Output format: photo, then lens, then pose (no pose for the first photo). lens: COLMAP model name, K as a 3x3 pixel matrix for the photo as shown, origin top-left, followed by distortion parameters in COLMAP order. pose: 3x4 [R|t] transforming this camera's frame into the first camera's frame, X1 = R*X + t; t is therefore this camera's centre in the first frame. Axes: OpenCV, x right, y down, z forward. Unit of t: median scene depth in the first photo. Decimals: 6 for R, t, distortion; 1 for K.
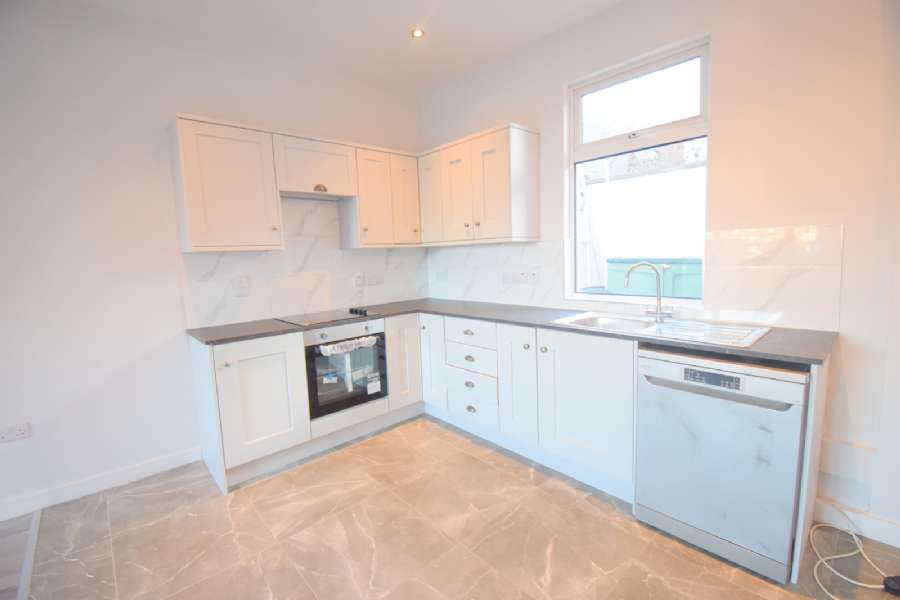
lens RADIAL K [[393.8, 0, 450.0], [0, 393.8, 300.0], [0, 0, 1]] dist [0.017525, -0.024581]
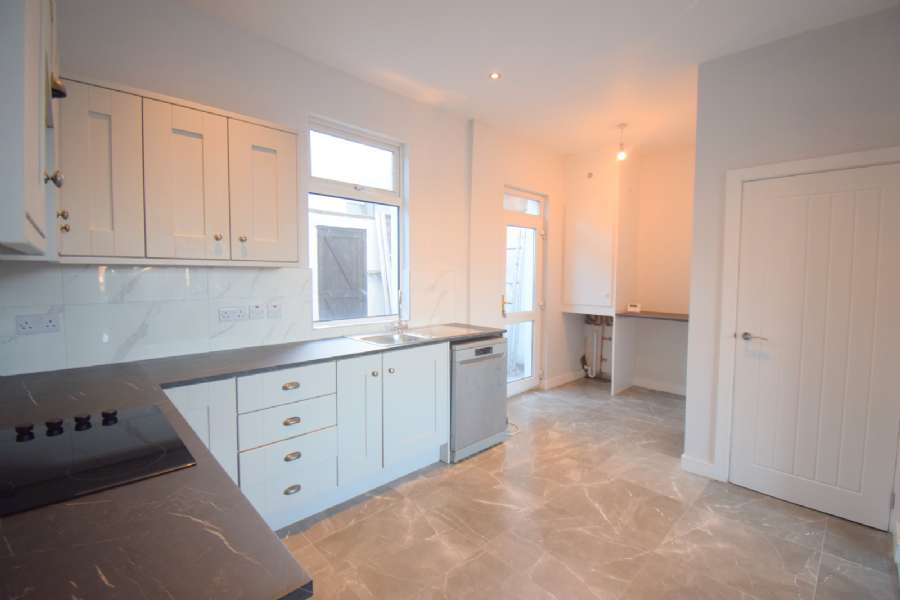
lens RADIAL K [[393.8, 0, 450.0], [0, 393.8, 300.0], [0, 0, 1]] dist [0.017525, -0.024581]
pose [[-0.022595, -0.027560, 0.999365, -0.743300], [0.112945, 0.993150, 0.029942, -0.071110], [-0.993344, 0.113550, -0.019327, 0.741052]]
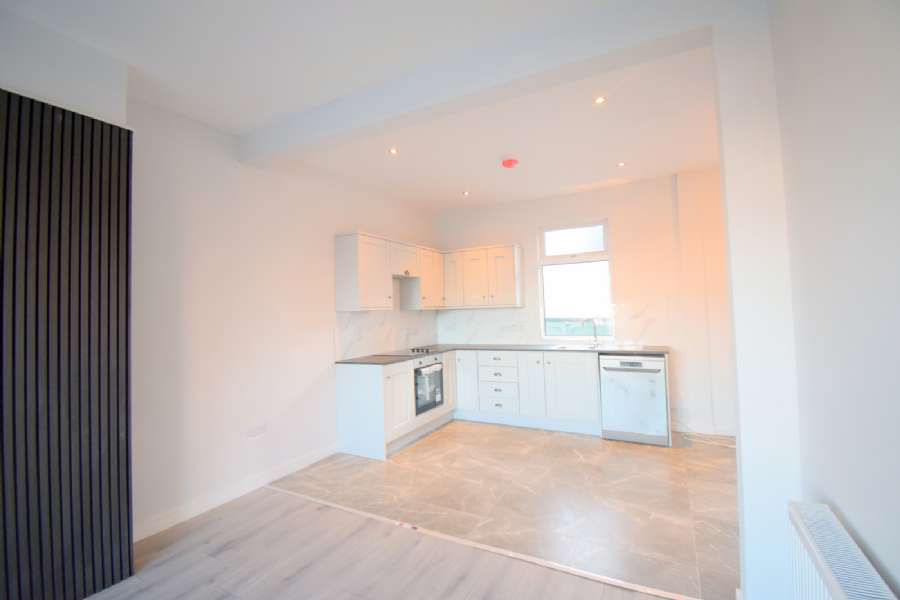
lens RADIAL K [[393.8, 0, 450.0], [0, 393.8, 300.0], [0, 0, 1]] dist [0.017525, -0.024581]
pose [[0.943147, 0.017717, 0.331903, -0.766975], [0.035620, 0.987440, -0.153929, 0.092087], [-0.330461, 0.157001, 0.930670, -0.609130]]
